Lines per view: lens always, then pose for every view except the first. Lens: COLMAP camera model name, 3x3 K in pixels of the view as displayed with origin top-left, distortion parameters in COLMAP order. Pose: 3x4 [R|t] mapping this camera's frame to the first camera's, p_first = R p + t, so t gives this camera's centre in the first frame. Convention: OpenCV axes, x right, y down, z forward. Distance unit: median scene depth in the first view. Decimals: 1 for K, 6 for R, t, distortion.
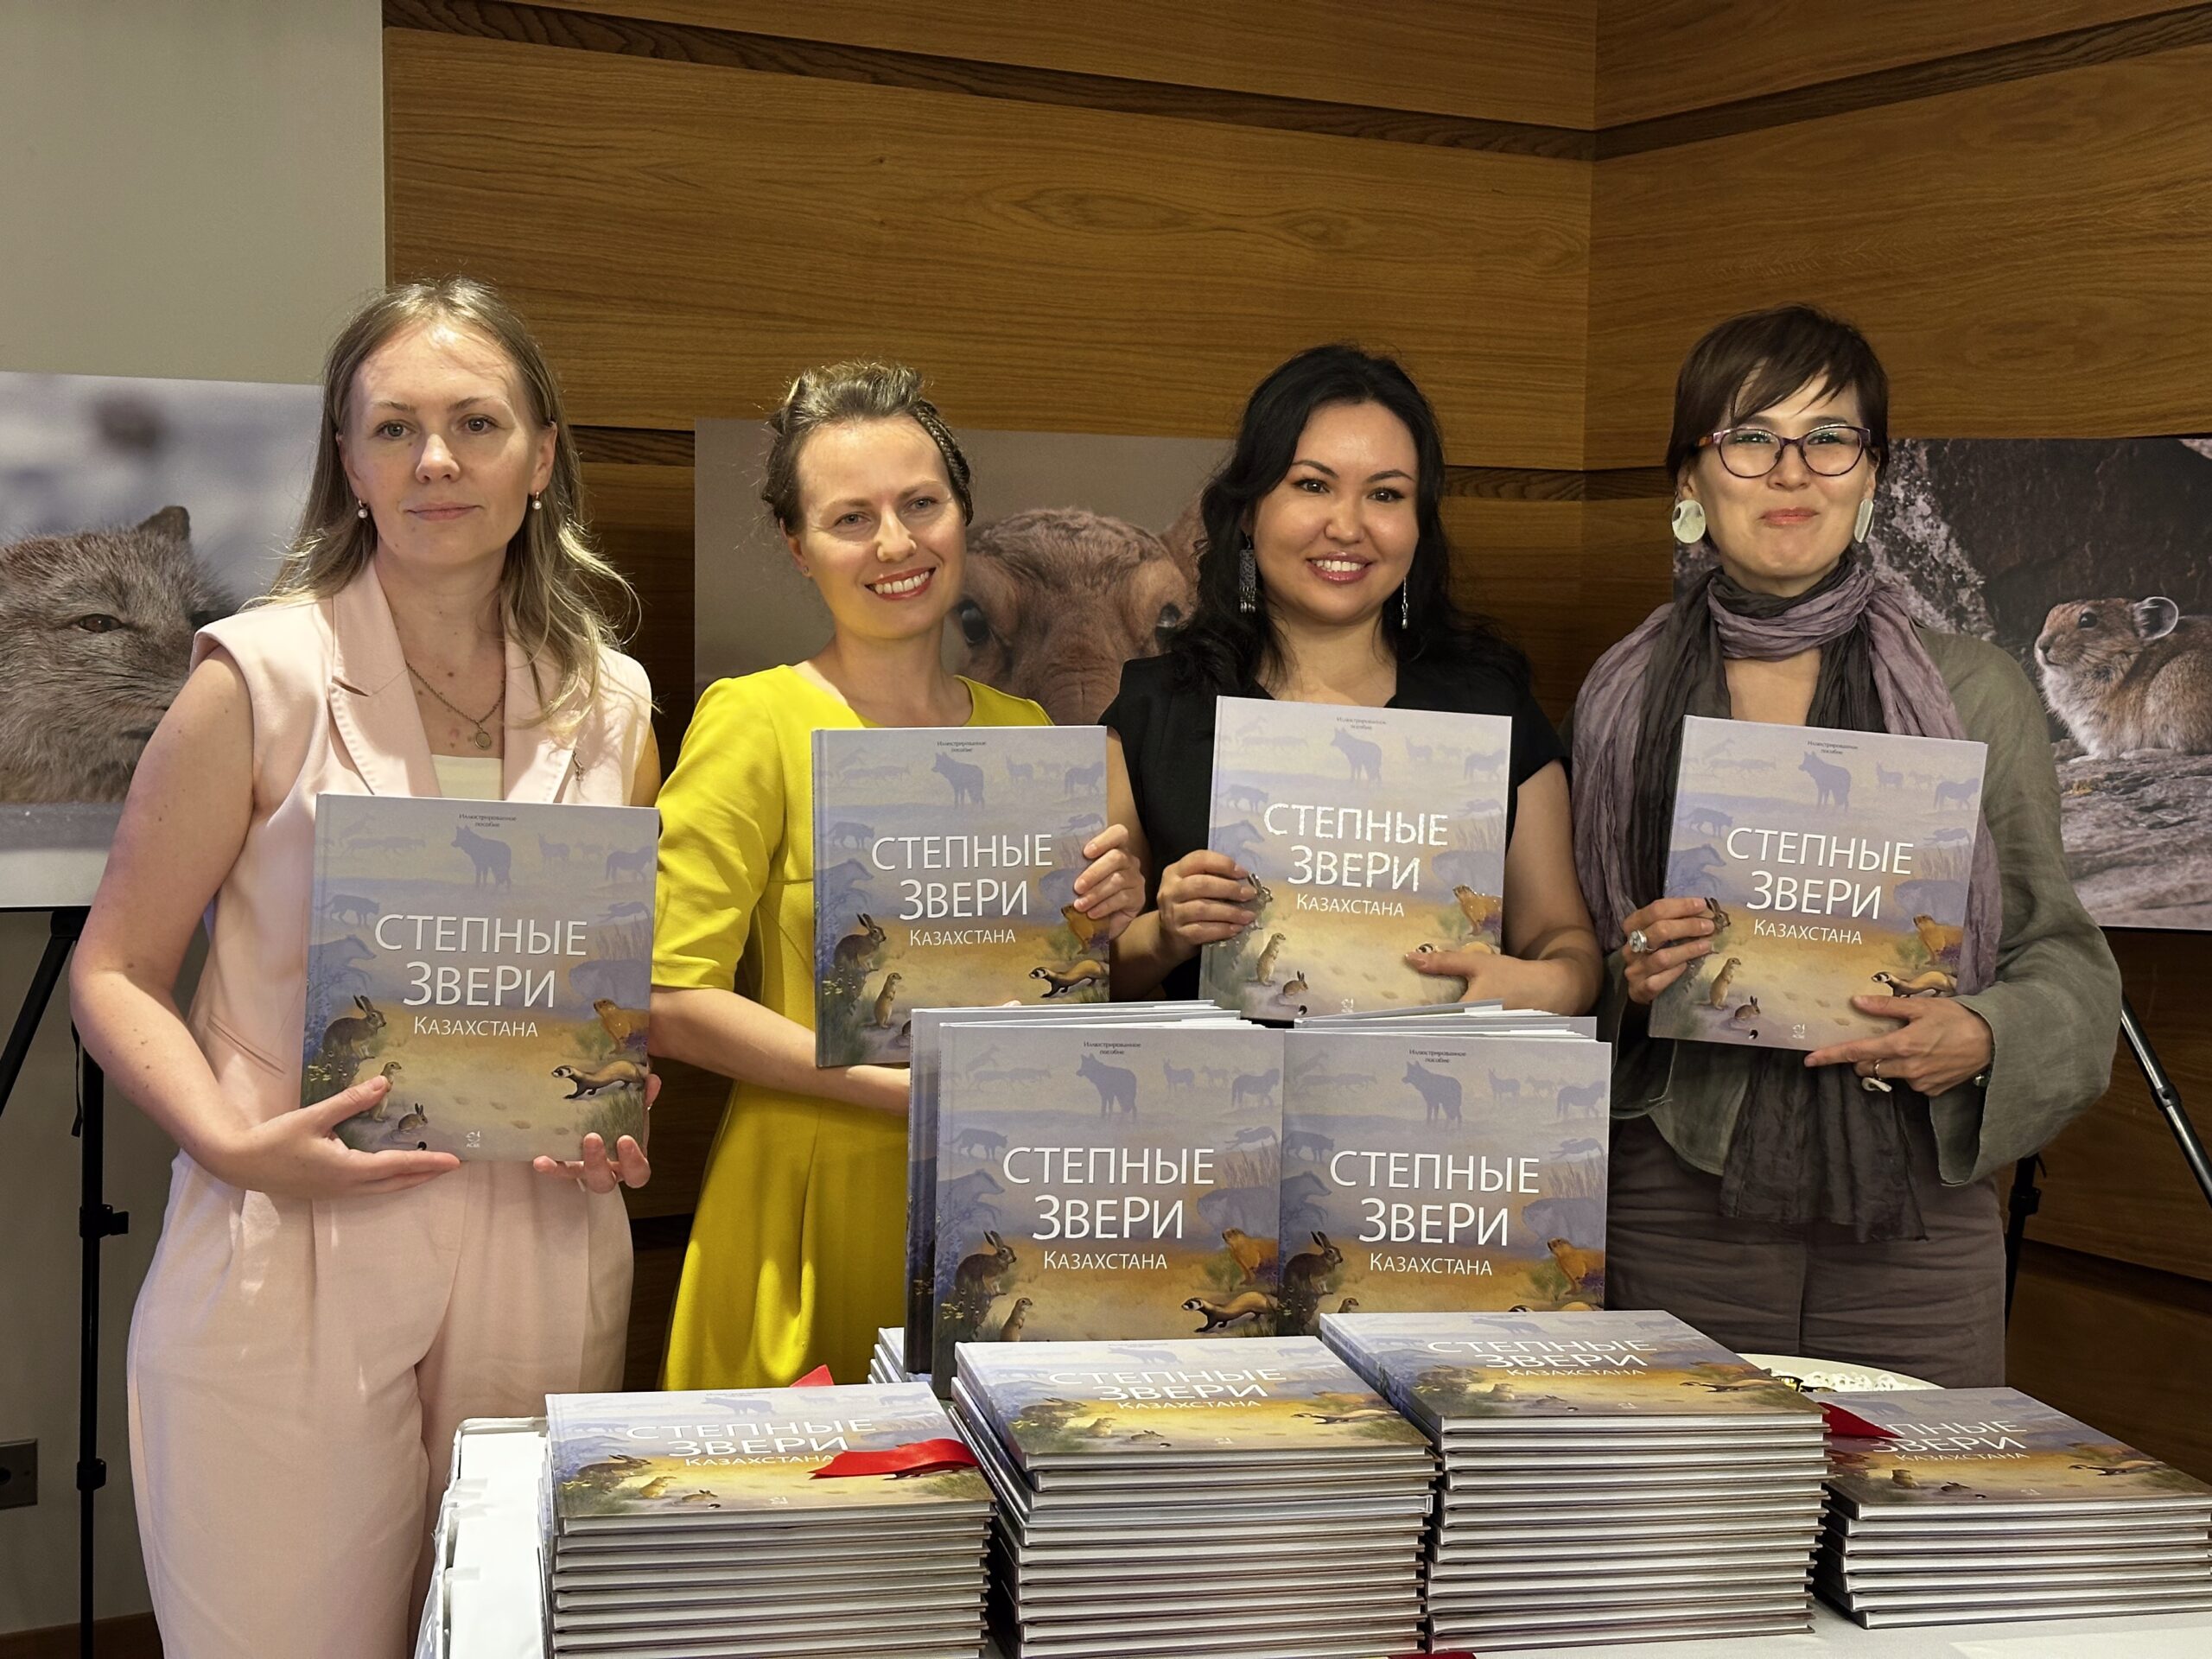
lens RADIAL K [[3145.6, 0, 1106.0], [0, 3145.6, 829.5], [0, 0, 1]] dist [0.145739, -0.094342]
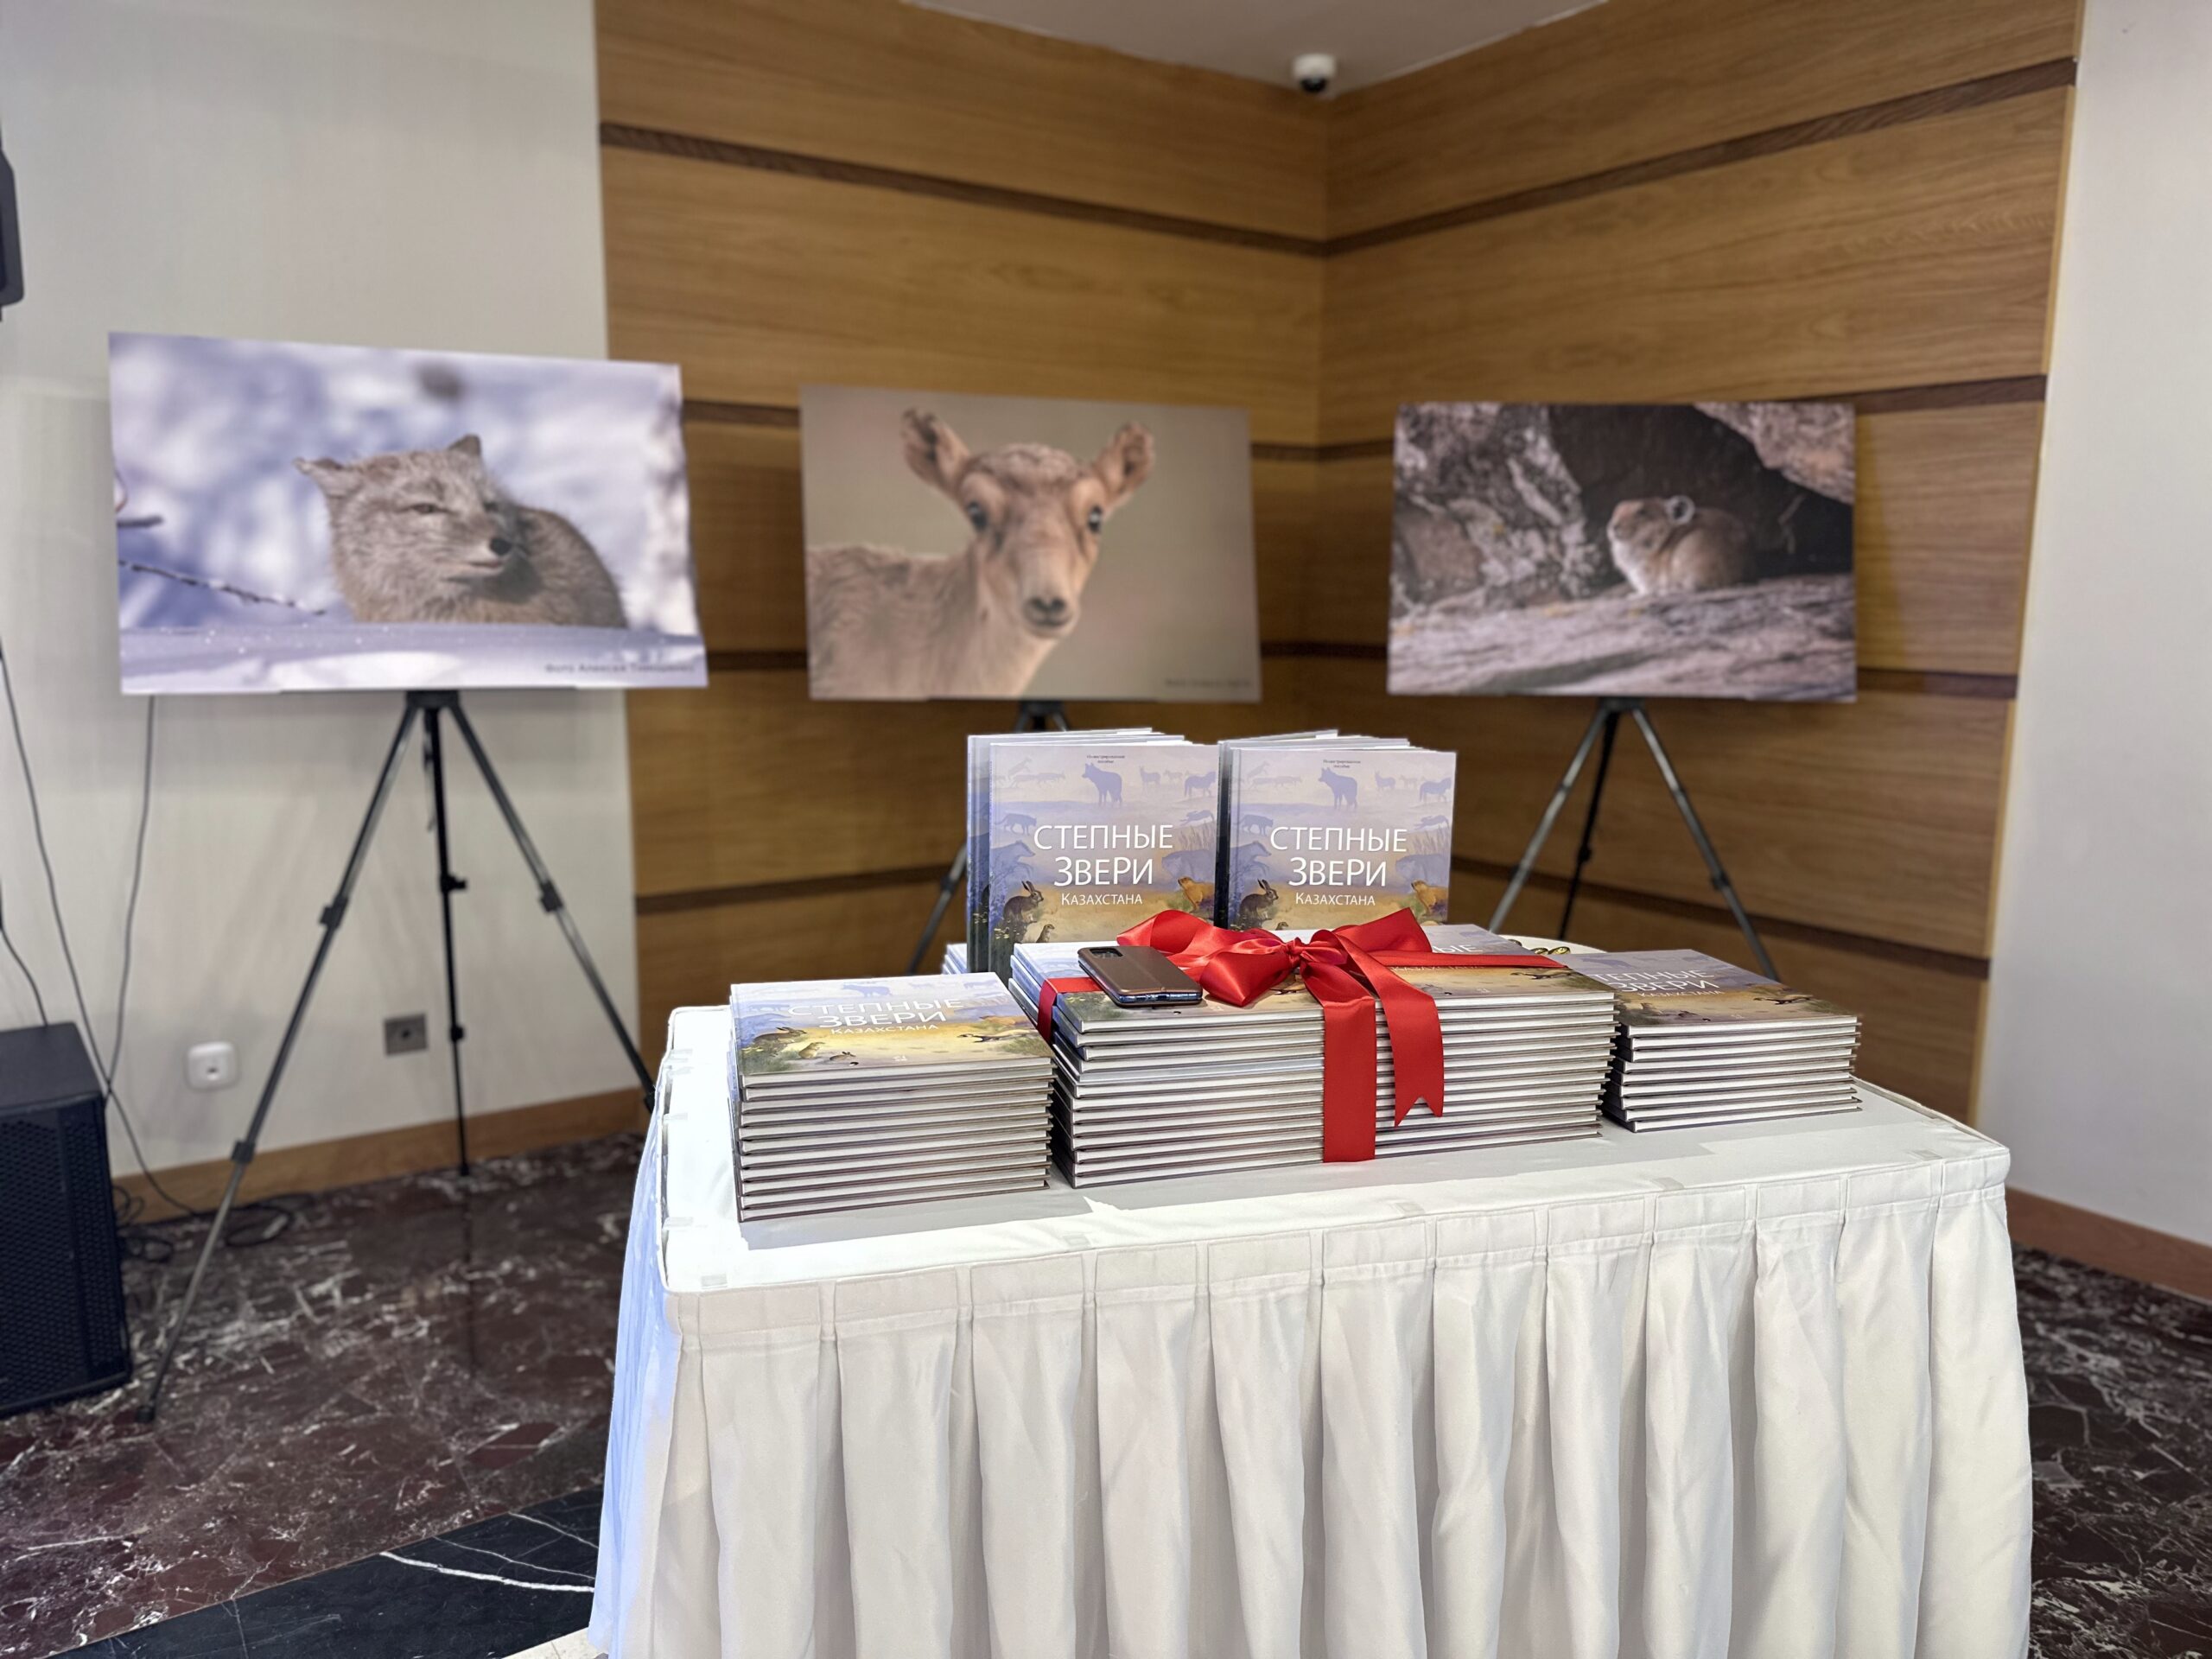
lens RADIAL K [[1533.2, 0, 1112.4], [0, 1533.2, 859.3], [0, 0, 1]] dist [0.172514, -0.354287]
pose [[0.997506, -0.014612, 0.069054, -0.031879], [0.006961, 0.993933, 0.109765, 0.025437], [-0.070239, -0.109011, 0.991556, 0.186519]]
